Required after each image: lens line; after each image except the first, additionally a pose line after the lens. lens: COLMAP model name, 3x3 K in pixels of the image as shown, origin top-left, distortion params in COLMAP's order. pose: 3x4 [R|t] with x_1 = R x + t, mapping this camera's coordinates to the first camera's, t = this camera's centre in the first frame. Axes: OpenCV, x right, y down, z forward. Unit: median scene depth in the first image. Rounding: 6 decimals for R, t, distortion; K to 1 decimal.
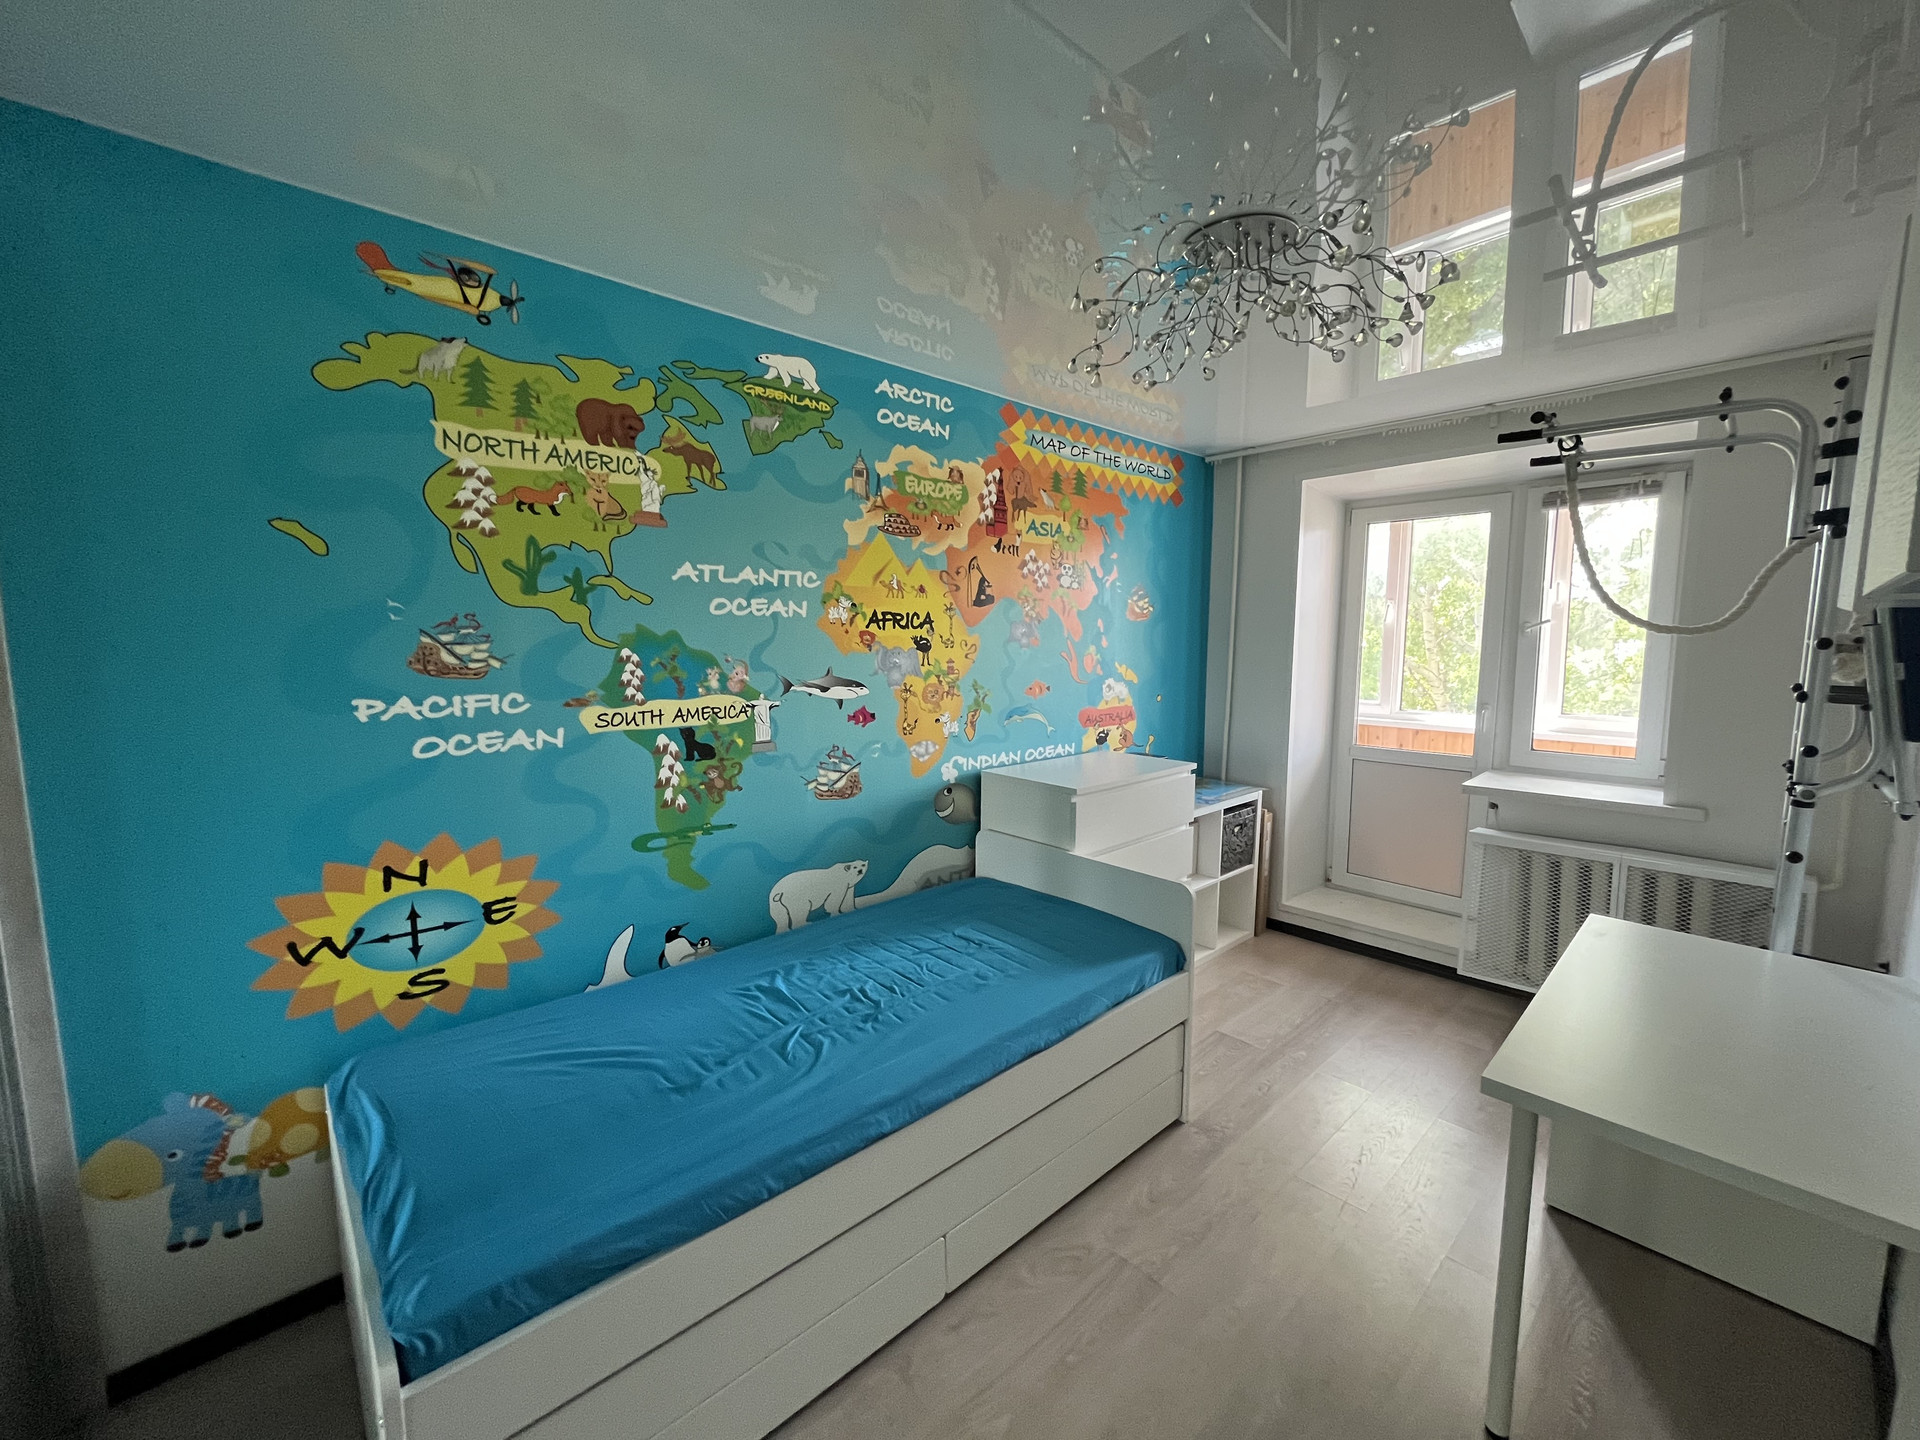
lens RADIAL K [[769.2, 0, 962.9], [0, 769.2, 715.3], [0, 0, 1]] dist [-0.008677, 0.000429]
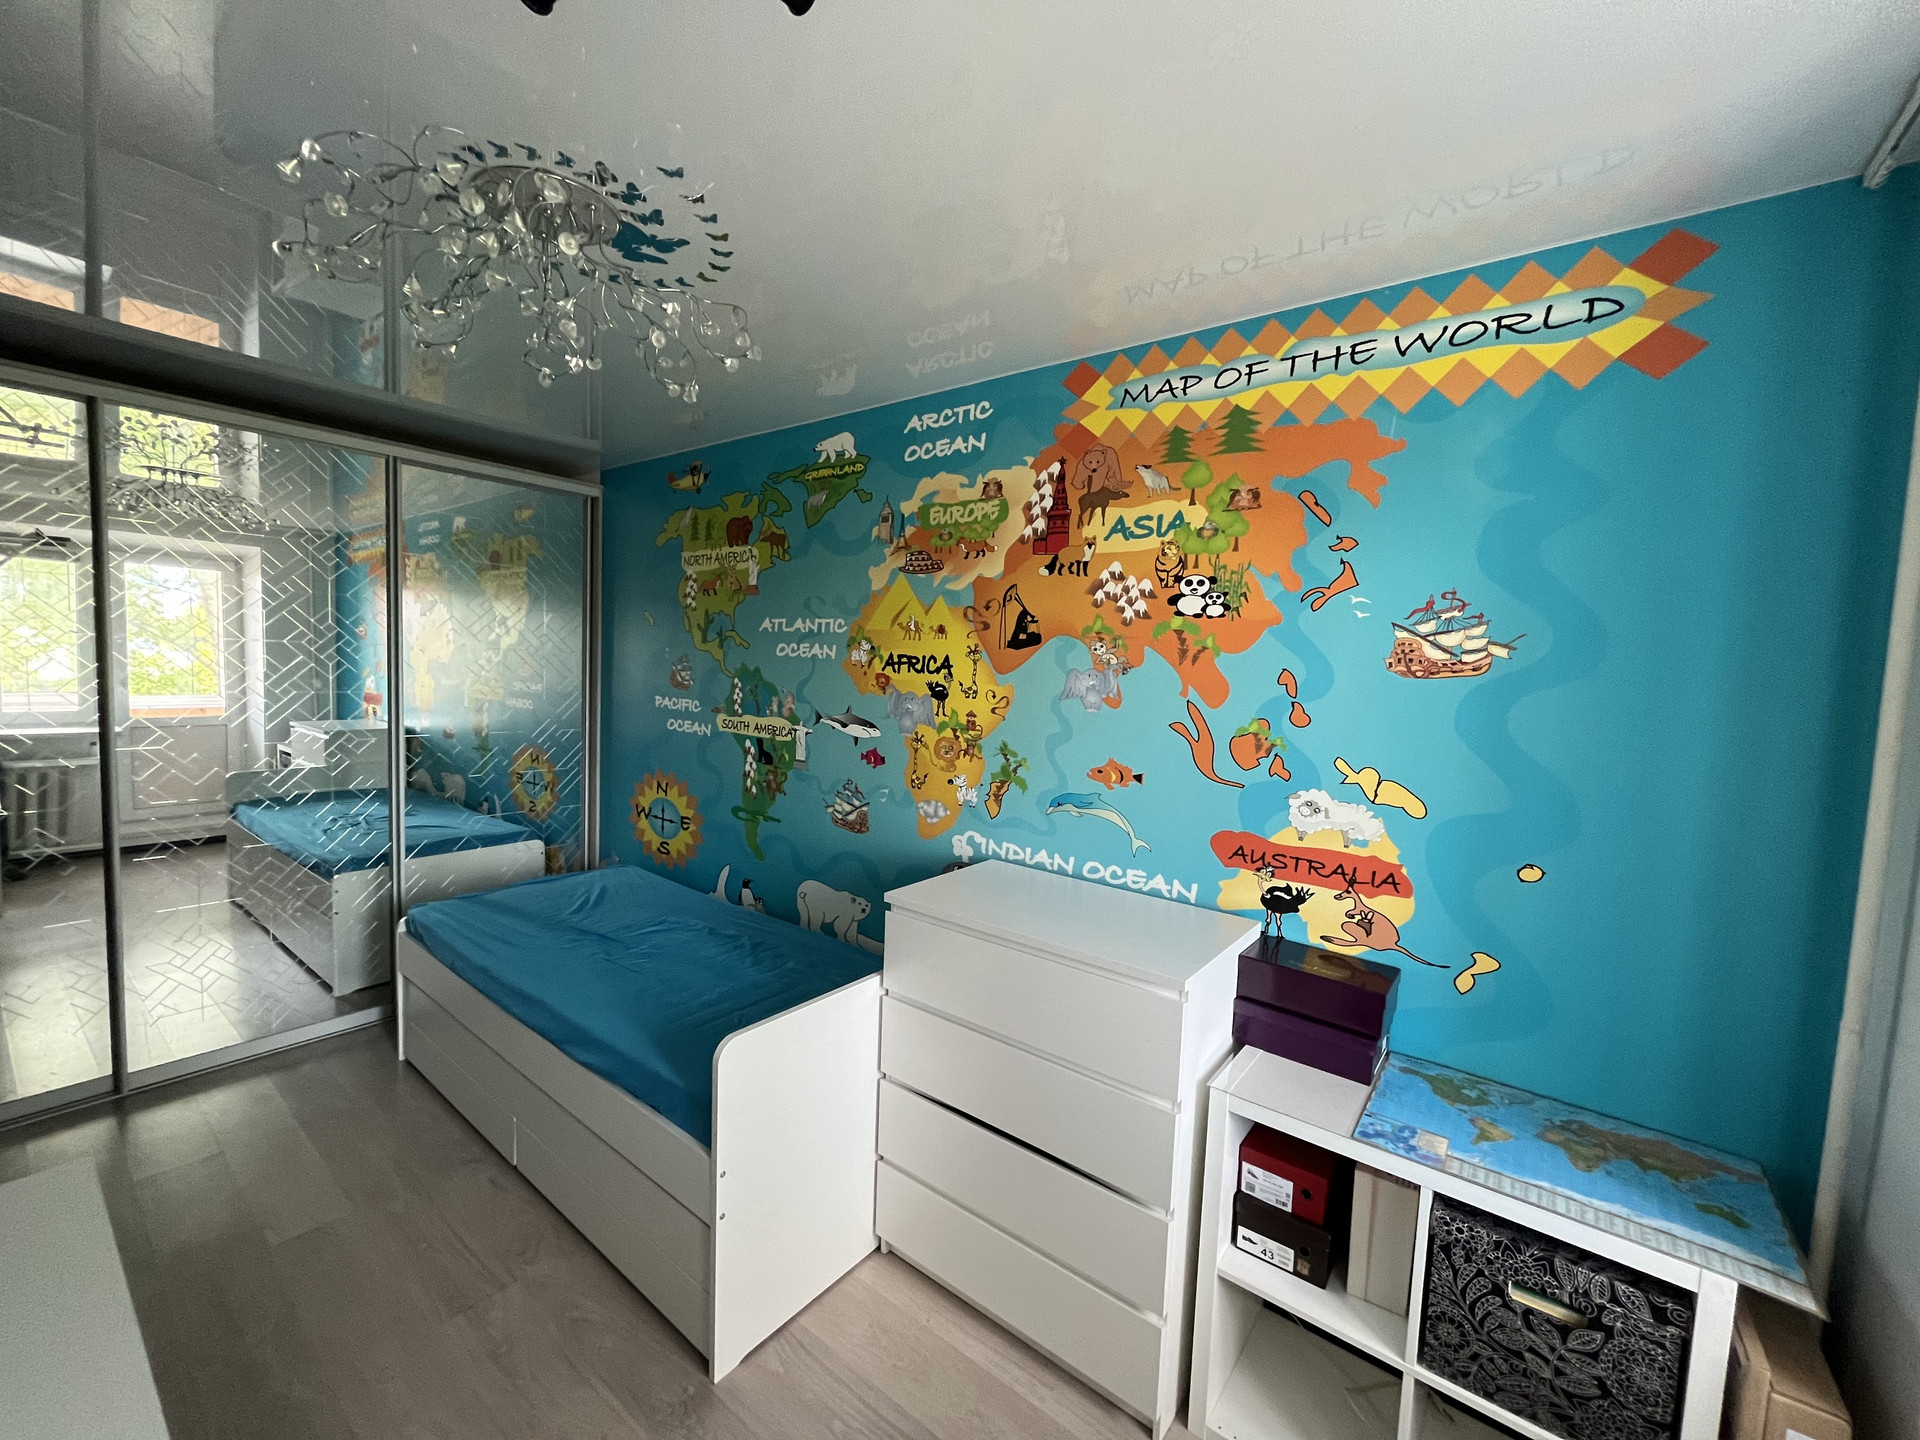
lens RADIAL K [[769.2, 0, 962.2], [0, 769.2, 723.1], [0, 0, 1]] dist [-0.008677, 0.000429]
pose [[0.162352, 0.075545, -0.983837, 0.887696], [-0.148669, 0.987556, 0.051298, -0.113609], [0.975469, 0.137938, 0.171563, 0.945854]]
